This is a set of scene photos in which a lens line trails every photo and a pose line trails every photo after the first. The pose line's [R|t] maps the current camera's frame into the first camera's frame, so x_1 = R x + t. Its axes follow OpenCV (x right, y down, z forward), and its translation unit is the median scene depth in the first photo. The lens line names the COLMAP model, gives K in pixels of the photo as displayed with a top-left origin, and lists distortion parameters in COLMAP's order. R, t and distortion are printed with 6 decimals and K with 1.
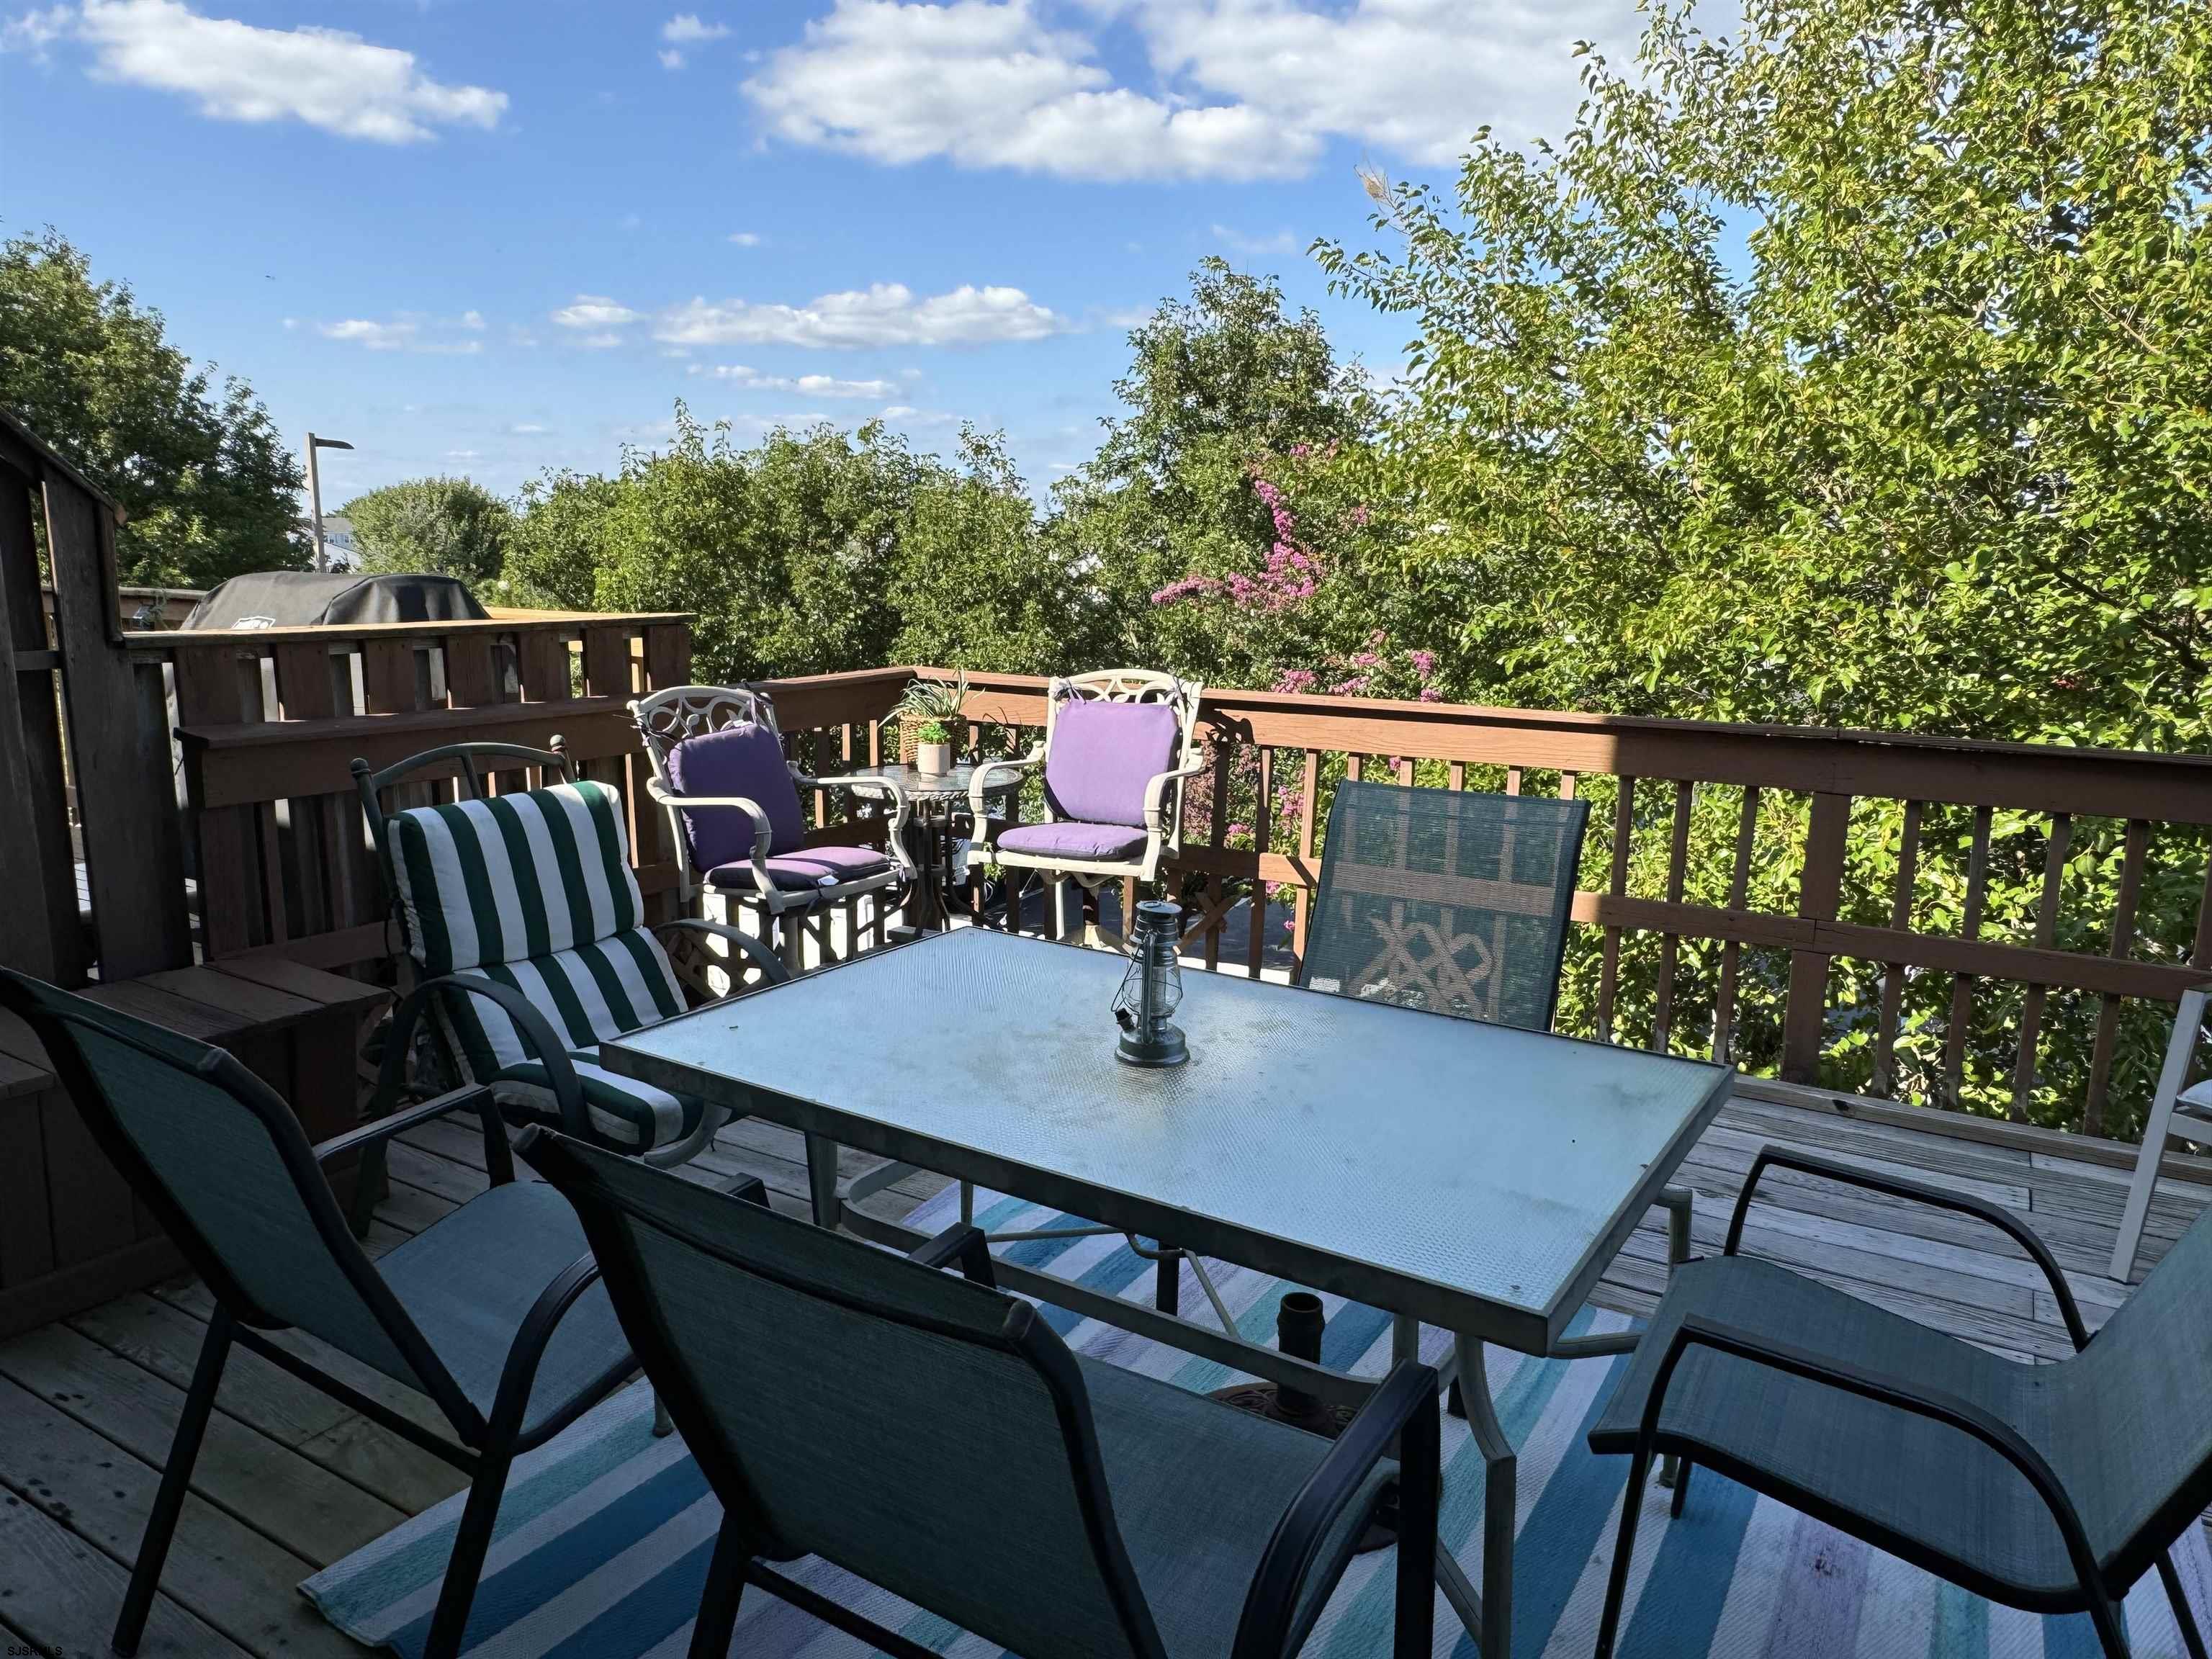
lens RADIAL K [[1509.2, 0, 1106.0], [0, 1509.2, 829.5], [0, 0, 1]] dist [0.000308, -0.000002]
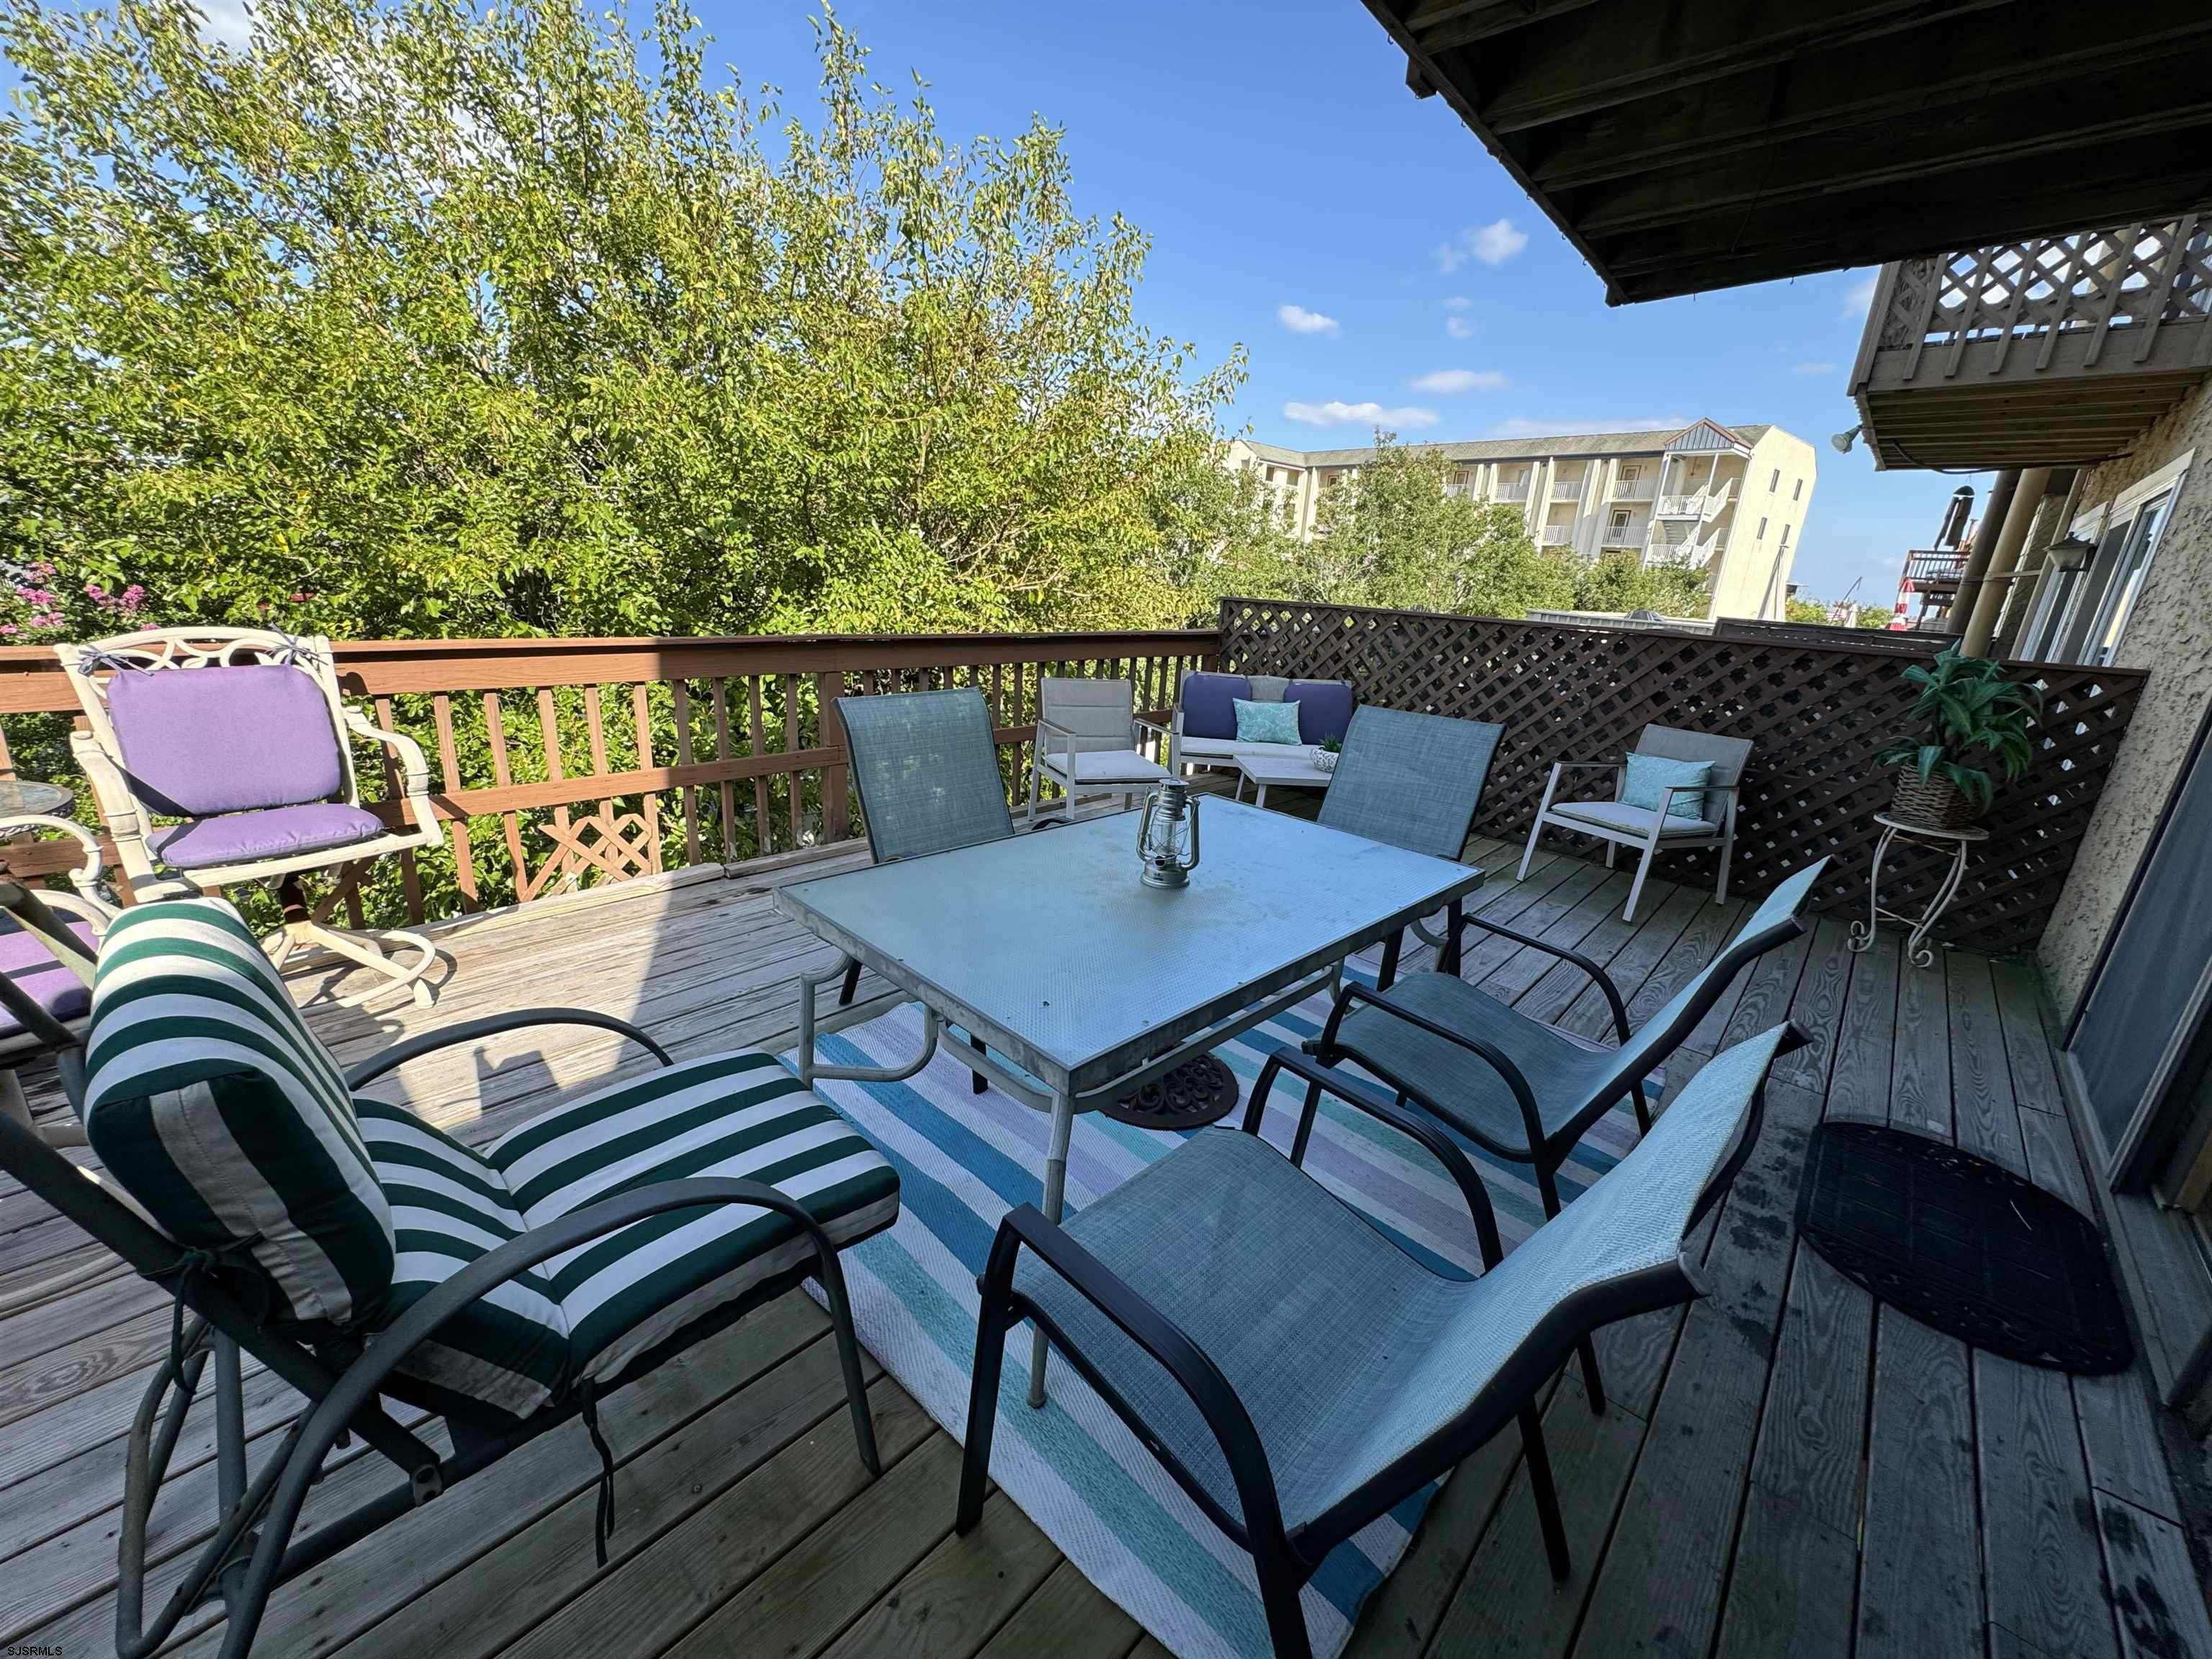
lens RADIAL K [[878.2, 0, 1099.8], [0, 878.2, 826.4], [0, 0, 1]] dist [-0.001652, -0.000139]
pose [[0.192270, -0.279515, 0.940693, -0.382143], [0.117264, 0.958254, 0.260765, -0.068145], [-0.974311, 0.060172, 0.217020, 0.406594]]
